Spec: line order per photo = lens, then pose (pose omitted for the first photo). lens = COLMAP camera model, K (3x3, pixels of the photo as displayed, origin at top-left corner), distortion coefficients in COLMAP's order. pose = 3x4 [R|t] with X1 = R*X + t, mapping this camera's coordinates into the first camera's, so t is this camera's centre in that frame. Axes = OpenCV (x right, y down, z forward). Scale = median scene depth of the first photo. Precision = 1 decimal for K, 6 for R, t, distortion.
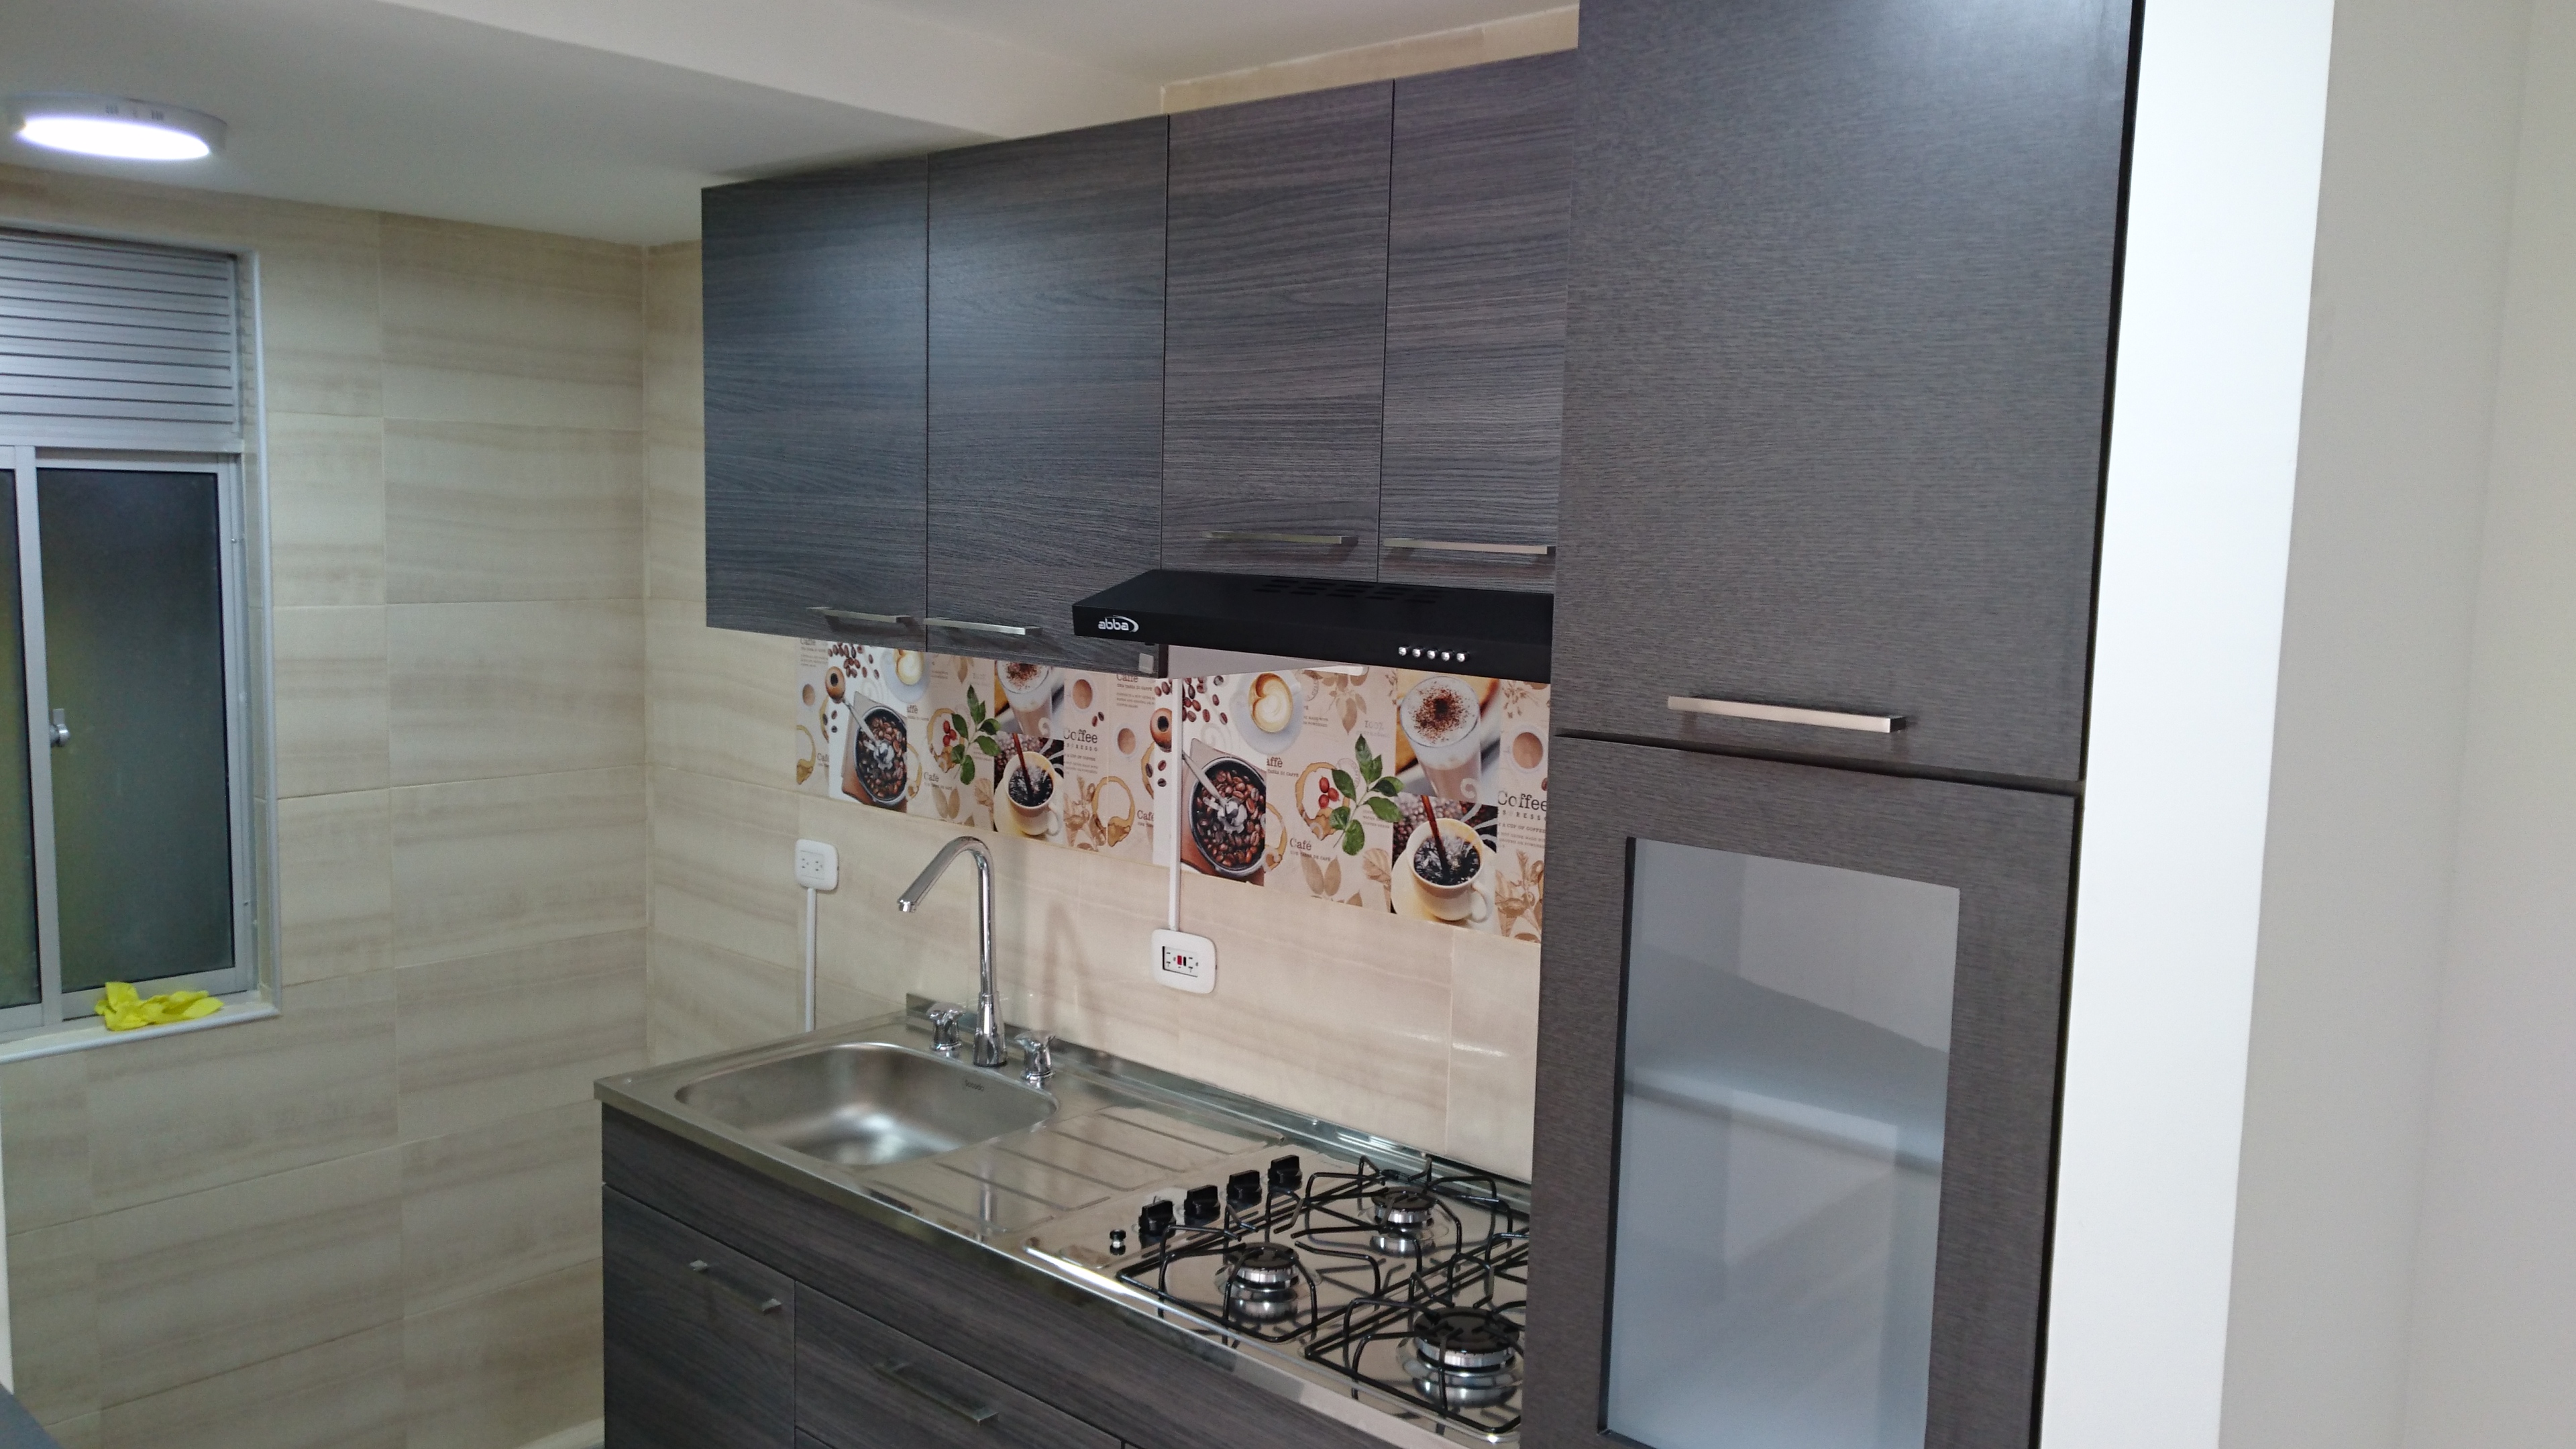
lens RADIAL K [[1918.9, 0, 1260.3], [0, 1918.9, 681.2], [0, 0, 1]] dist [0.023833, -0.014733]
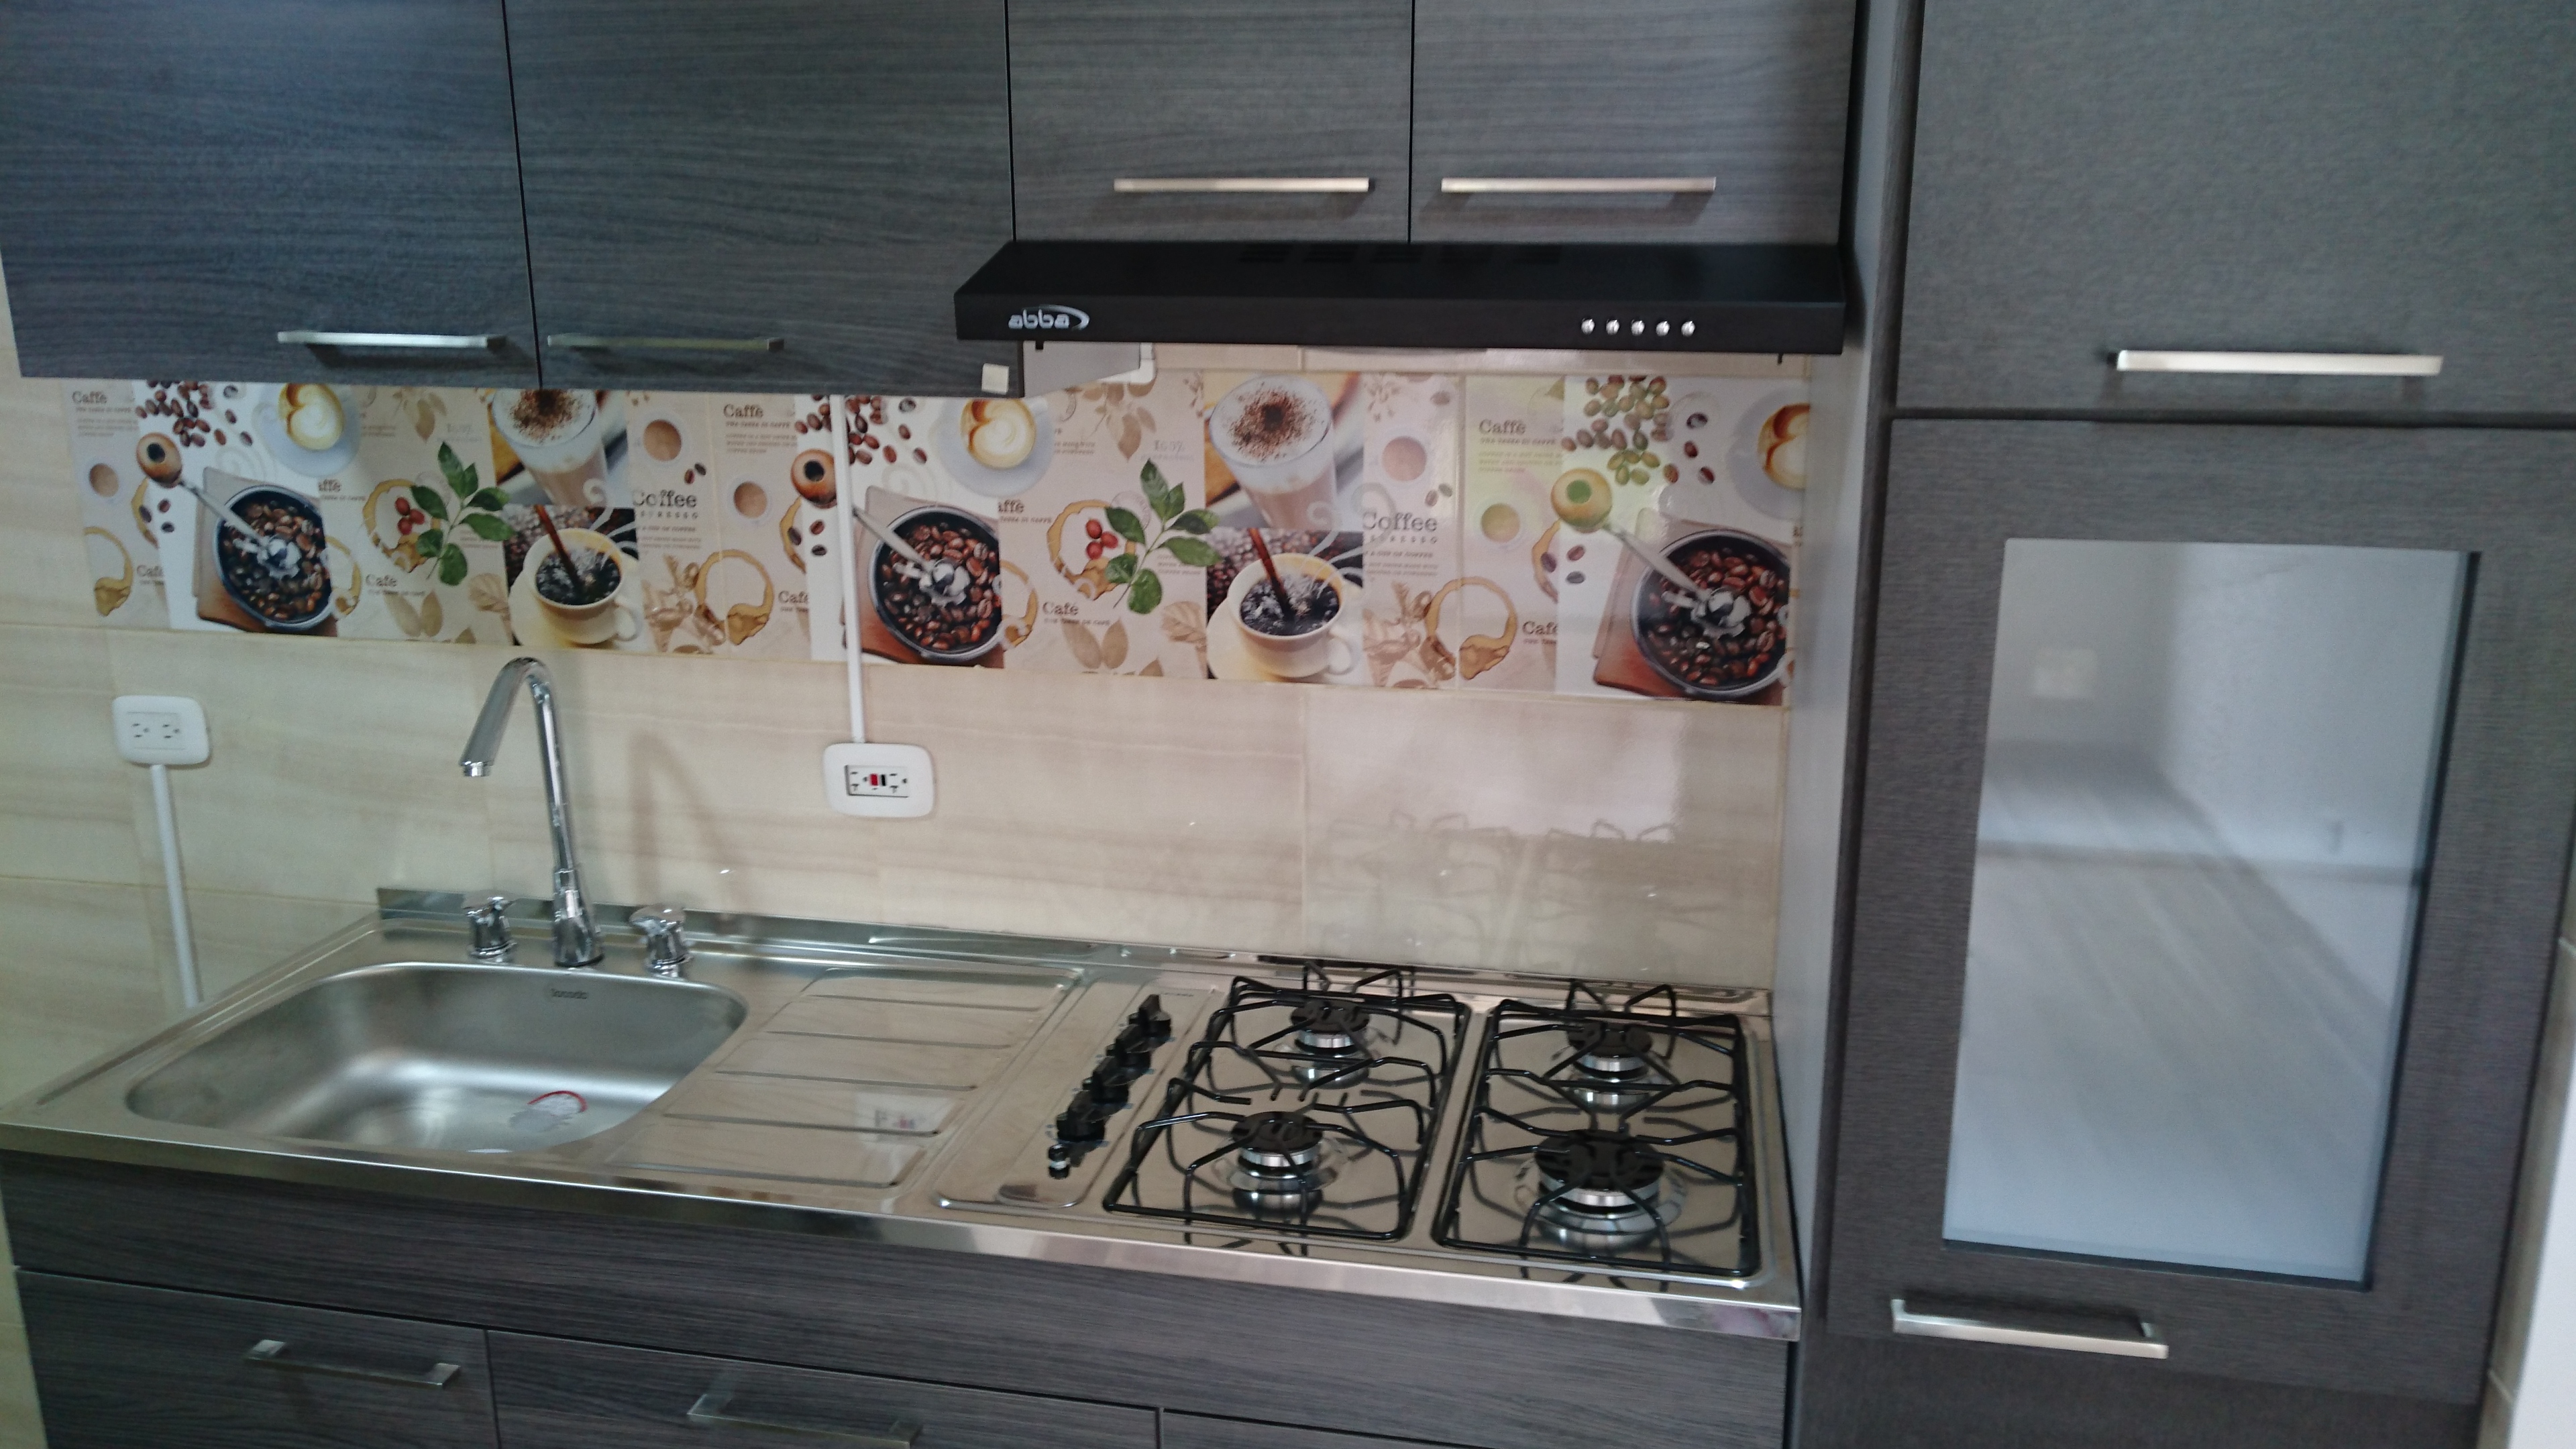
lens RADIAL K [[1918.9, 0, 1290.5], [0, 1918.9, 704.7], [0, 0, 1]] dist [0.023833, -0.014733]
pose [[0.861106, -0.147093, 0.486683, -0.297768], [0.068457, 0.982062, 0.175690, -0.007686], [-0.503795, -0.117971, 0.855730, 0.296710]]
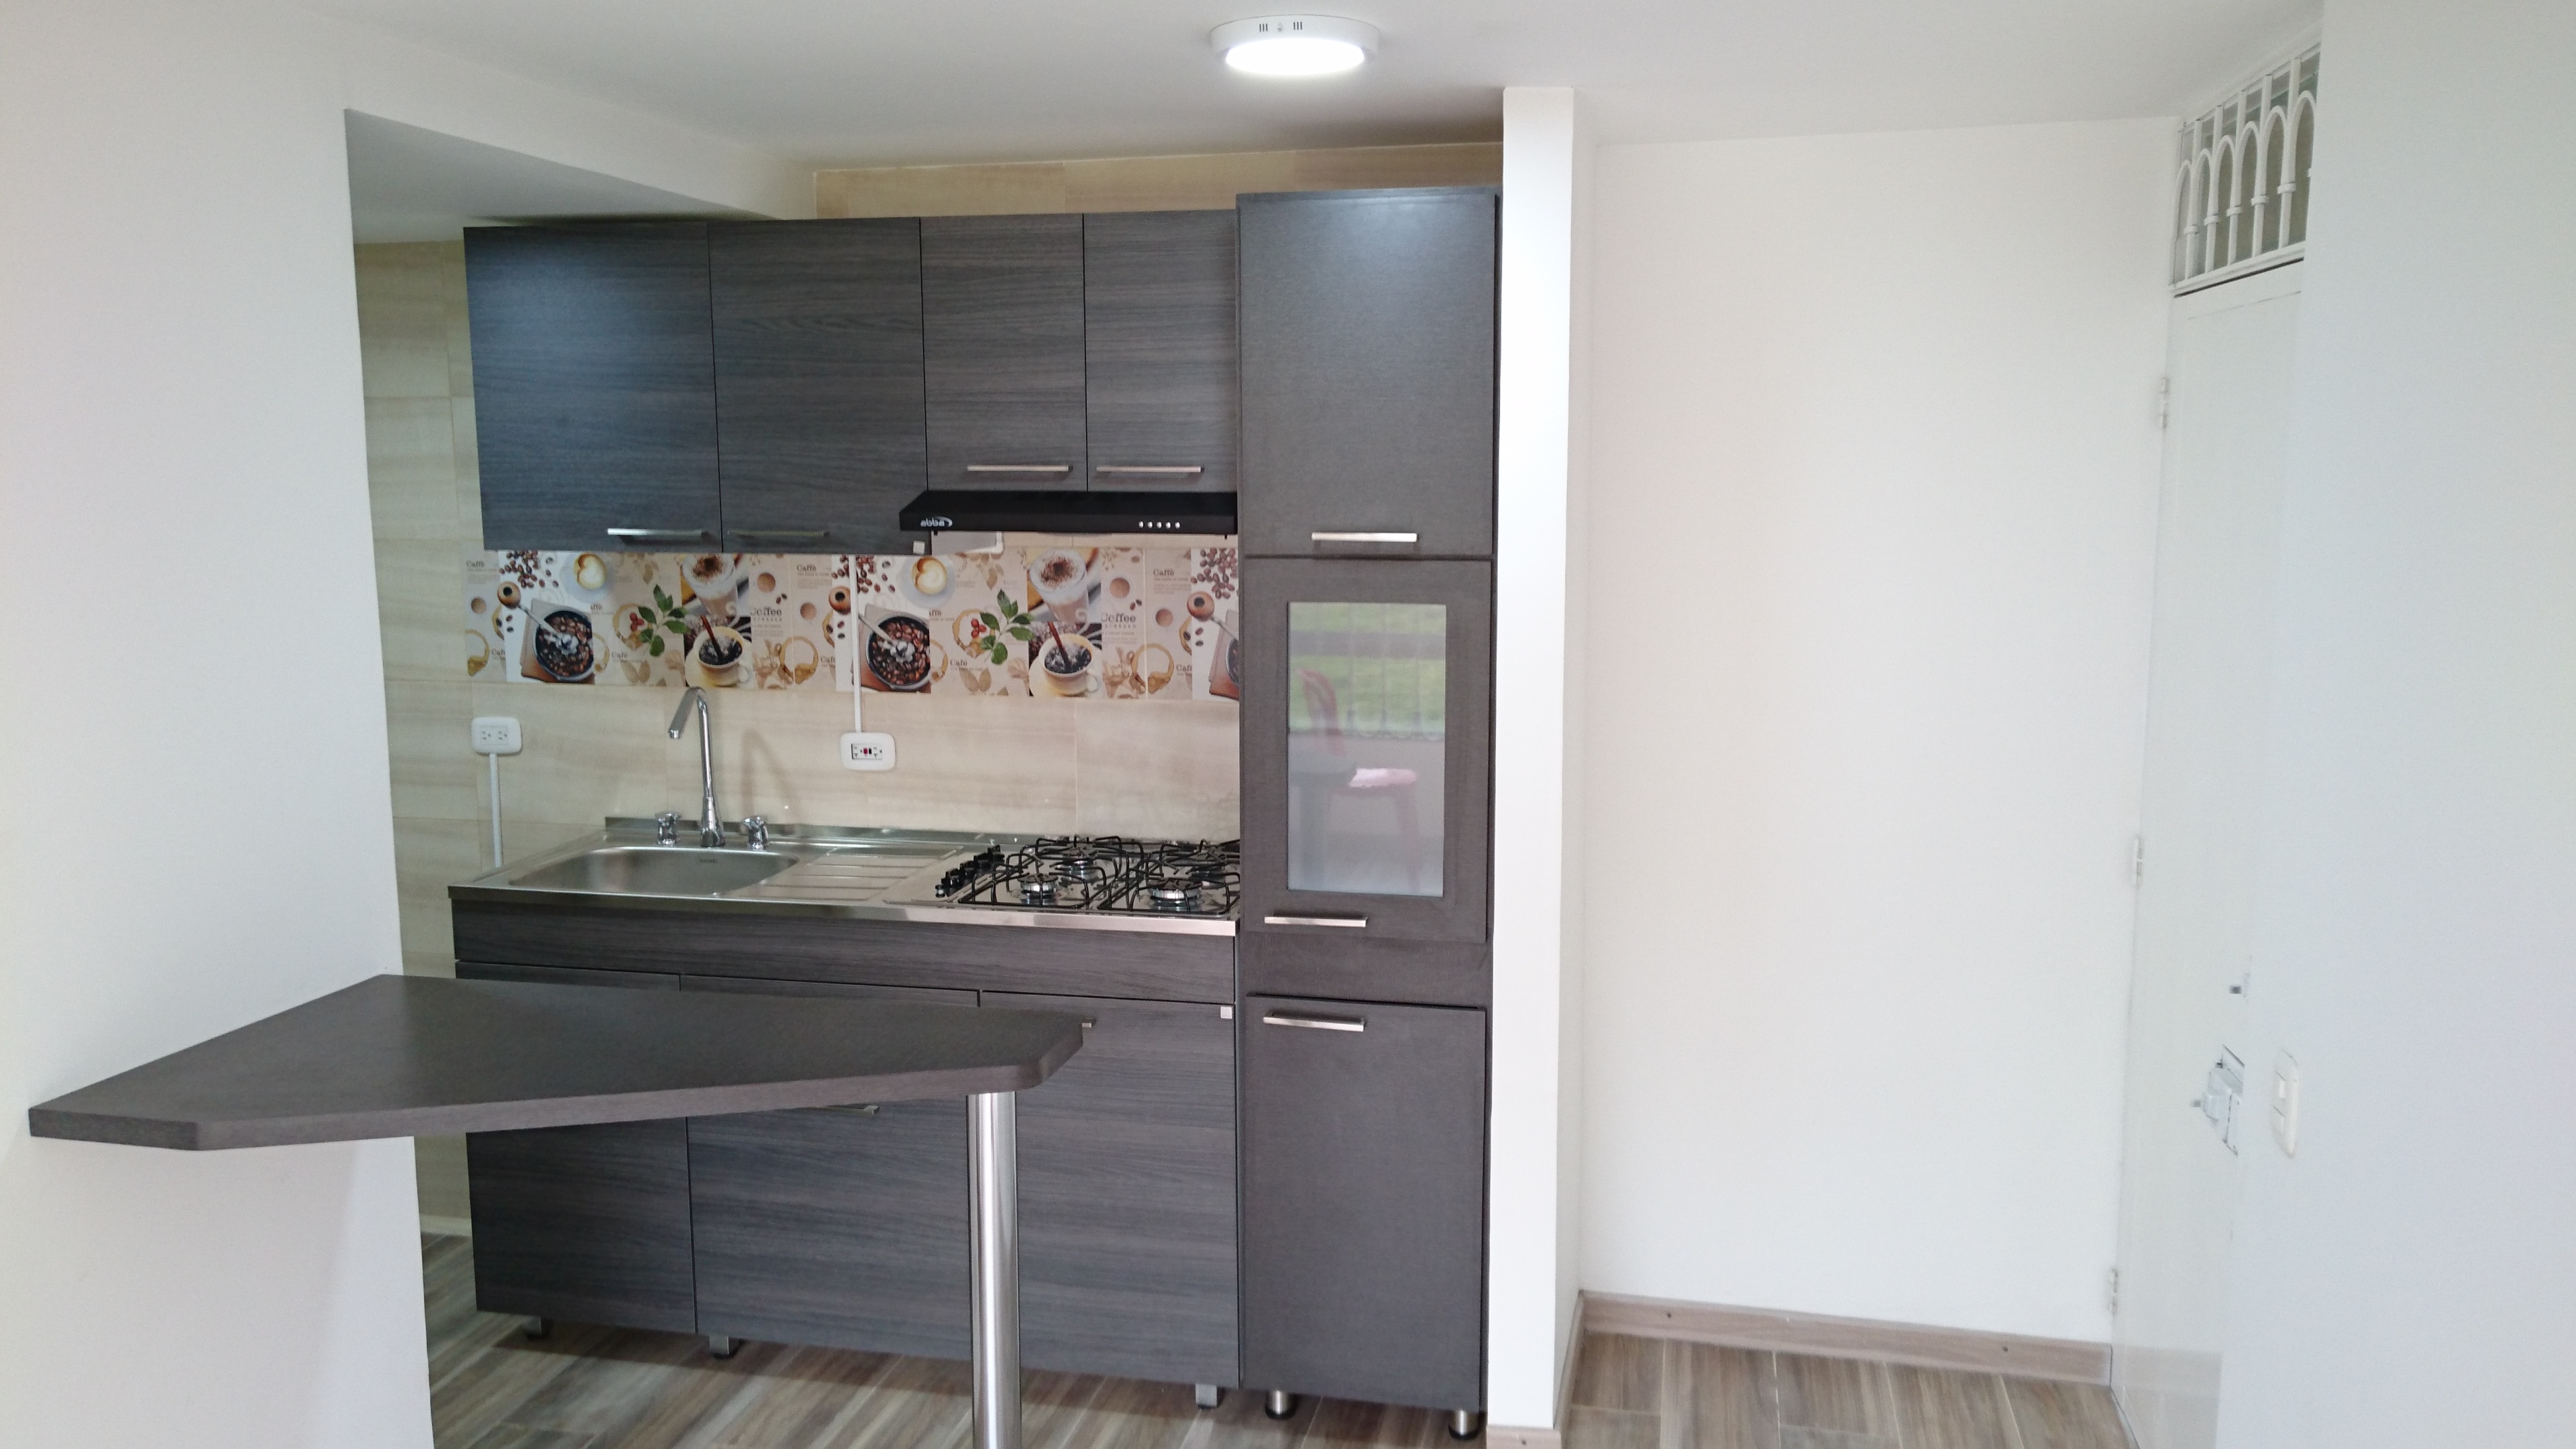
lens RADIAL K [[1918.9, 0, 1289.0], [0, 1918.9, 671.1], [0, 0, 1]] dist [0.023833, -0.014733]
pose [[0.866590, -0.085523, 0.491637, -0.550358], [0.069420, 0.996286, 0.050946, 0.031336], [-0.494168, -0.010020, 0.869309, -0.541566]]
